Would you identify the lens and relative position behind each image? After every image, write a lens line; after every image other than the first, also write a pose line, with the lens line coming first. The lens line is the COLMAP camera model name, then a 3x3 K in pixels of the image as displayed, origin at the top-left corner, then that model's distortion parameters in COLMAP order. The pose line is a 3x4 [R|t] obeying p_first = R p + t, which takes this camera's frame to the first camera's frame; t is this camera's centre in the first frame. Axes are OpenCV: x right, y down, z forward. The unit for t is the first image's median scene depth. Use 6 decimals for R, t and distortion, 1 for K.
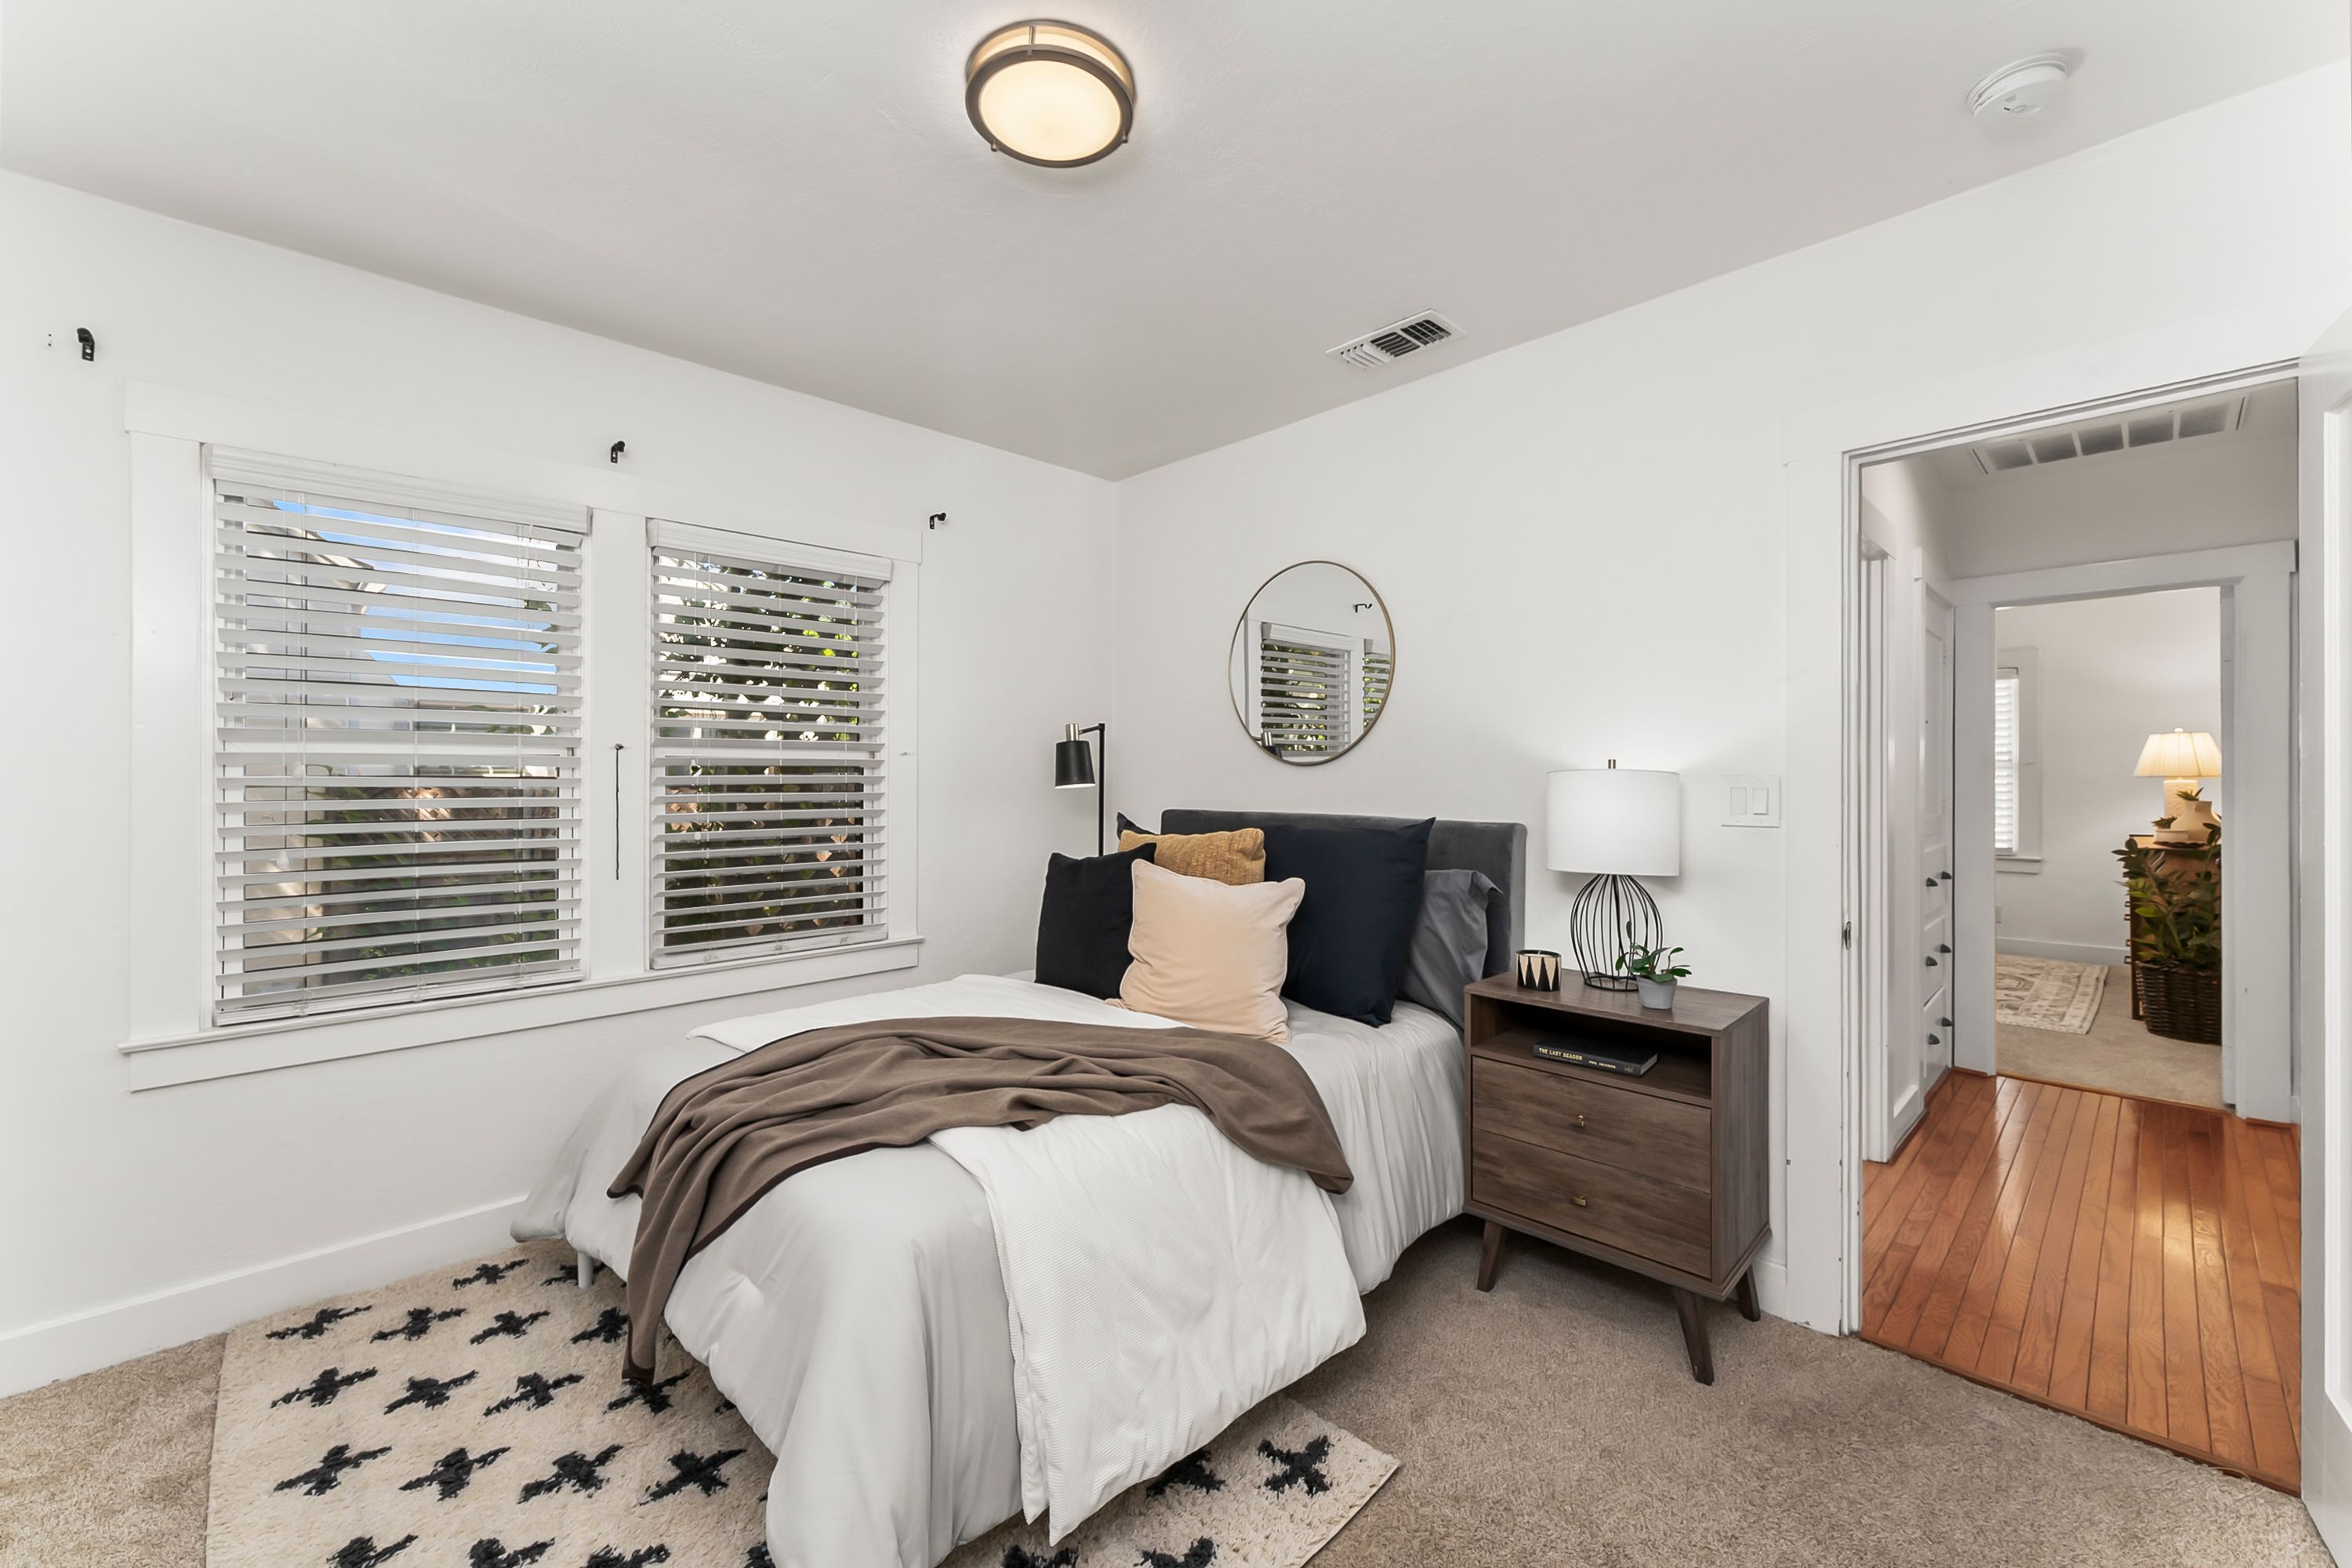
lens RADIAL K [[944.0, 0, 1171.3], [0, 944.0, 802.8], [0, 0, 1]] dist [0.001487, -0.000092]
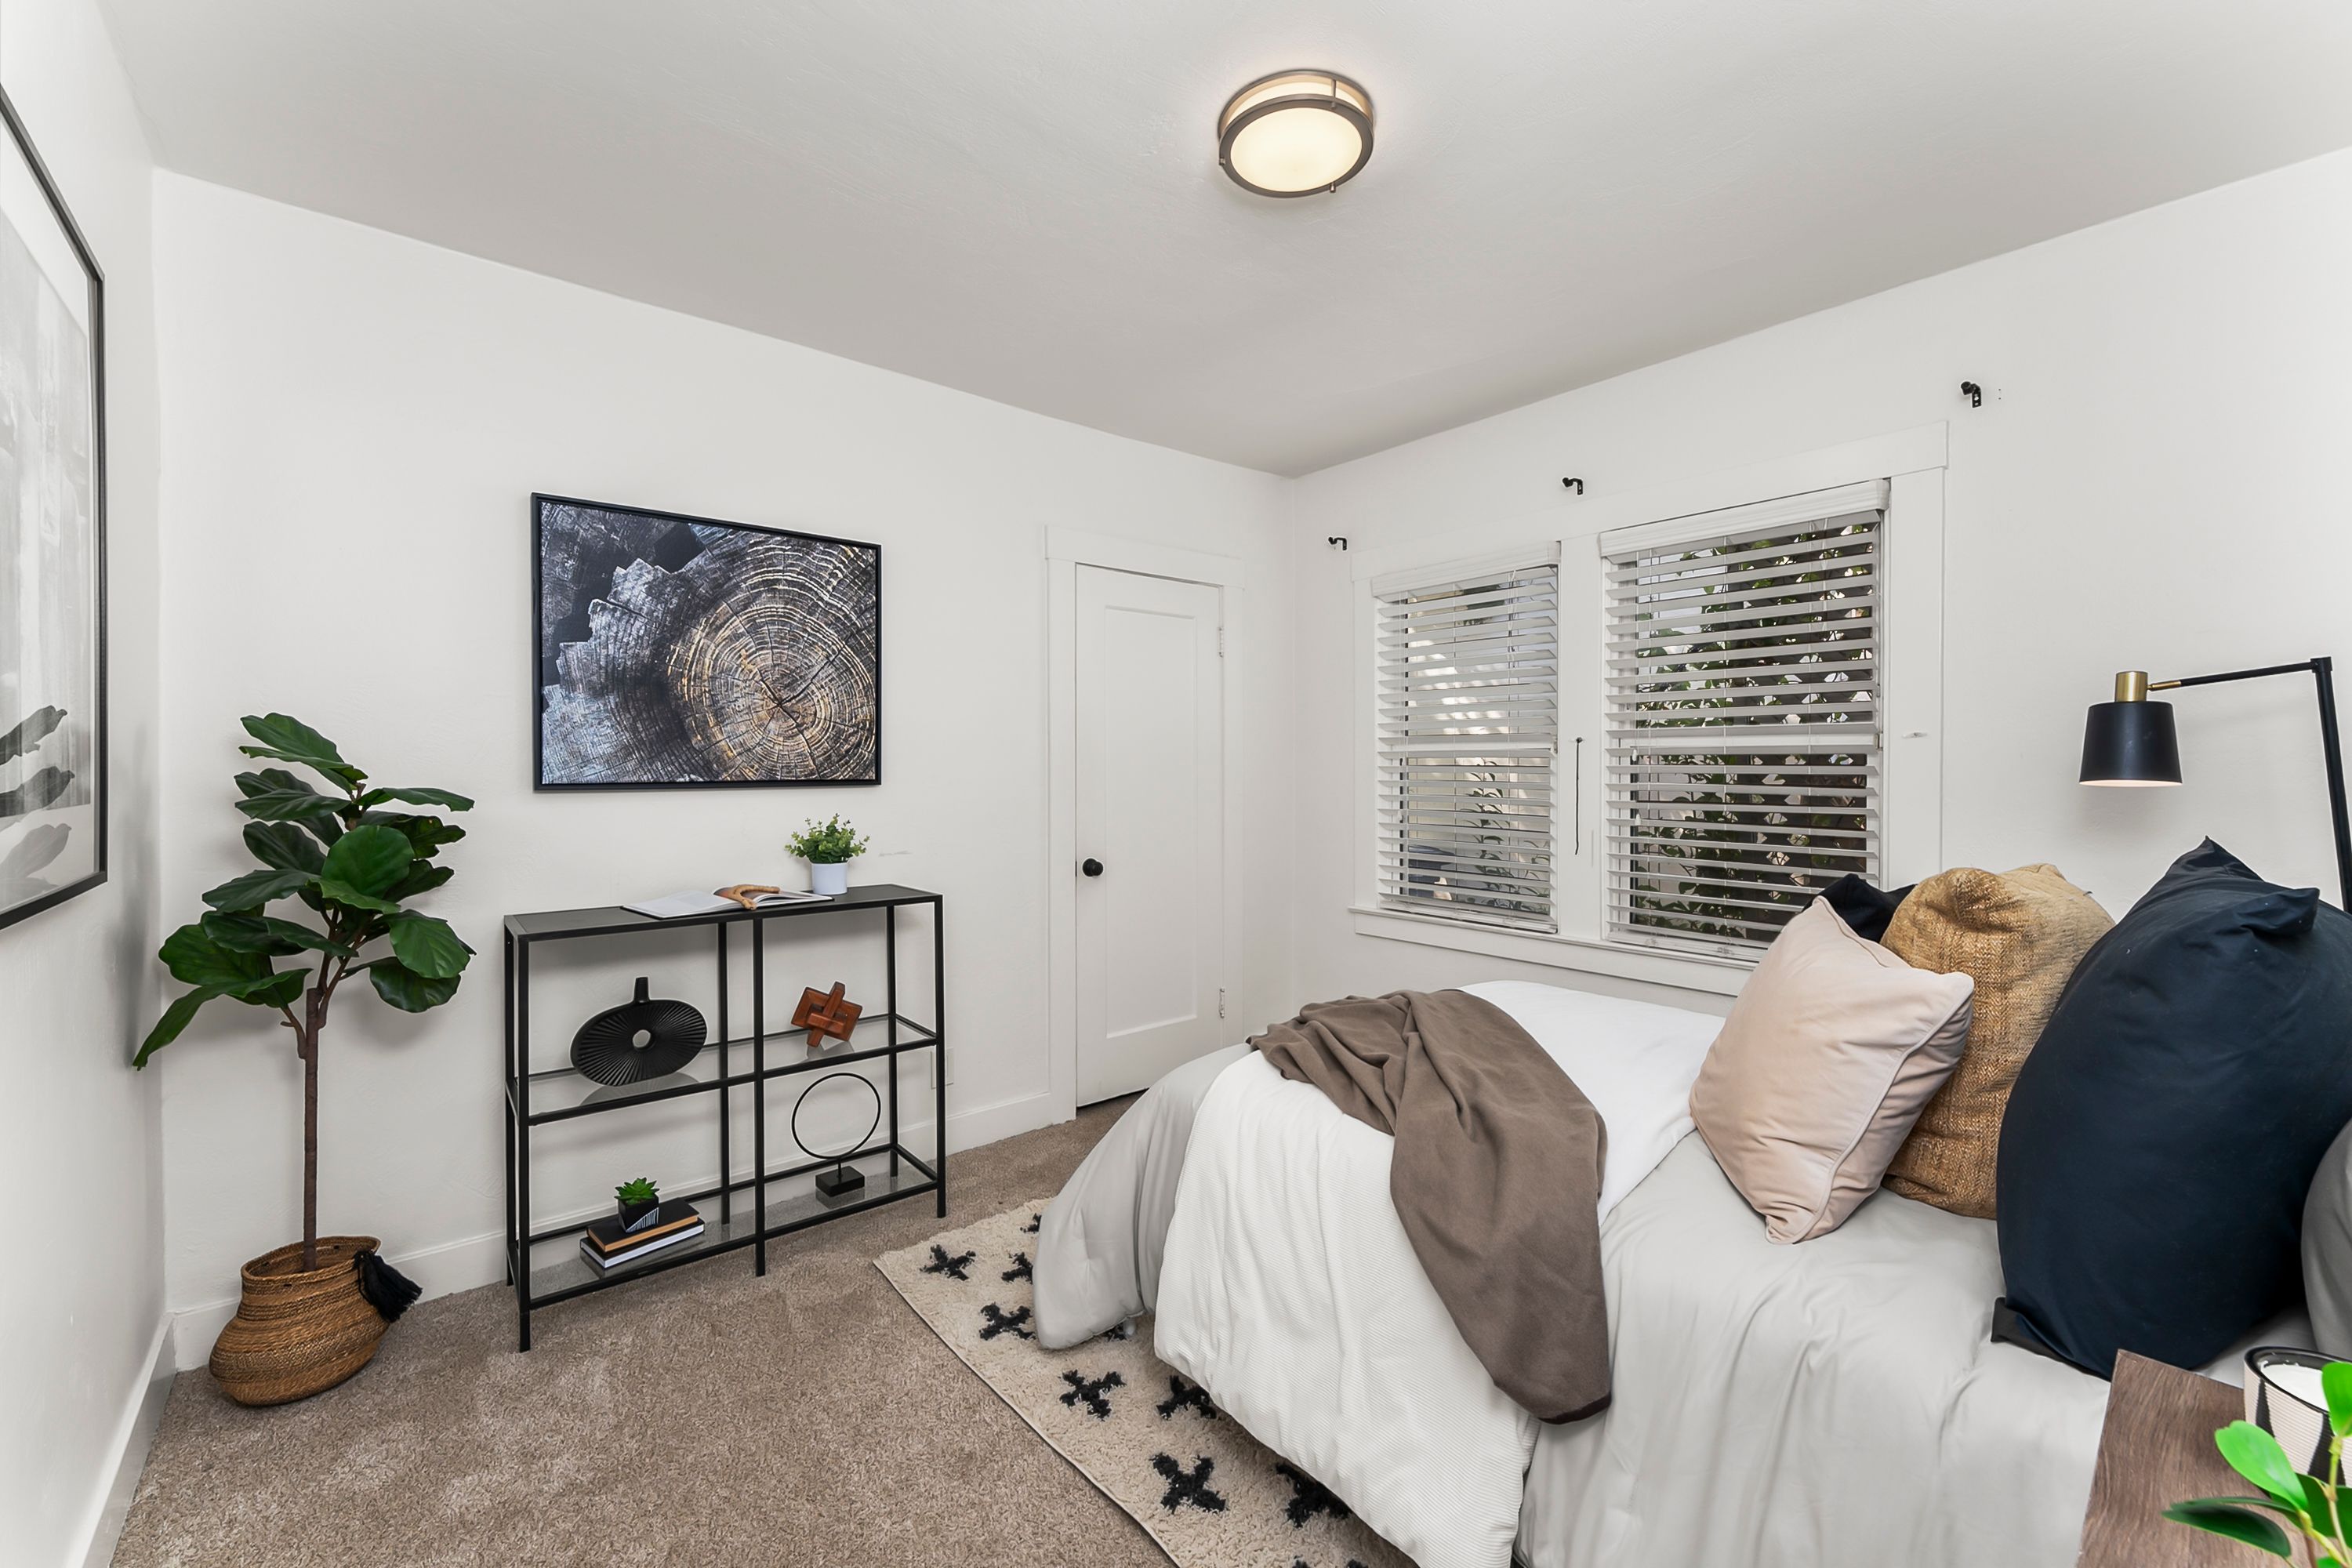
lens RADIAL K [[944.0, 0, 1171.3], [0, 944.0, 802.8], [0, 0, 1]] dist [0.001487, -0.000092]
pose [[-0.078540, 0.039378, -0.996133, 0.528123], [-0.022431, 0.998897, 0.041256, -0.017209], [0.996659, 0.025584, -0.077570, 0.506007]]
